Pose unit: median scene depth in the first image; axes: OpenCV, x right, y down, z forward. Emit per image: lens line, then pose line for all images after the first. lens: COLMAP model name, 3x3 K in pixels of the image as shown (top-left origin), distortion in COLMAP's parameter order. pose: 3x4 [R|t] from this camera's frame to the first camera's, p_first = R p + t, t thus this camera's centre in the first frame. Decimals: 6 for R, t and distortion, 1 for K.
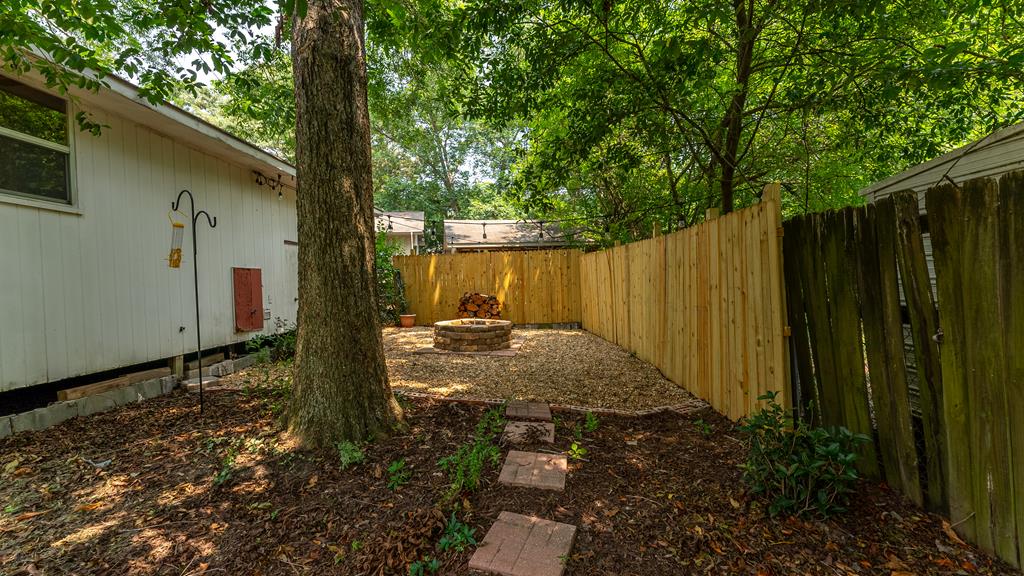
lens RADIAL K [[407.9, 0, 507.7], [0, 407.9, 285.0], [0, 0, 1]] dist [0.001621, -0.000431]
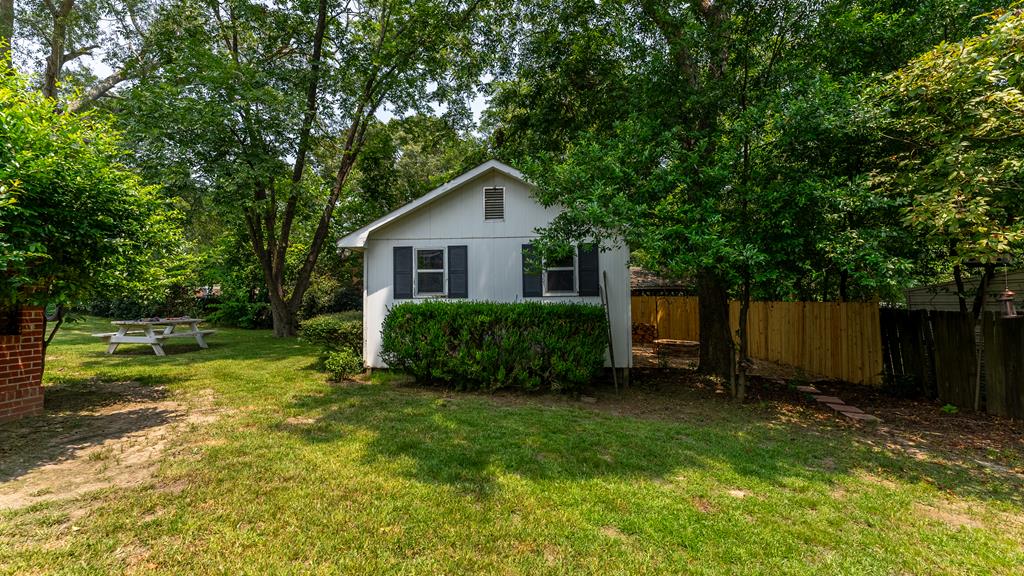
lens RADIAL K [[407.9, 0, 513.3], [0, 407.9, 285.6], [0, 0, 1]] dist [0.001621, -0.000431]
pose [[0.999533, 0.030427, 0.002685, -1.661860], [-0.030252, 0.998268, -0.050463, -0.084904], [-0.004216, 0.050359, 0.998722, -1.618190]]
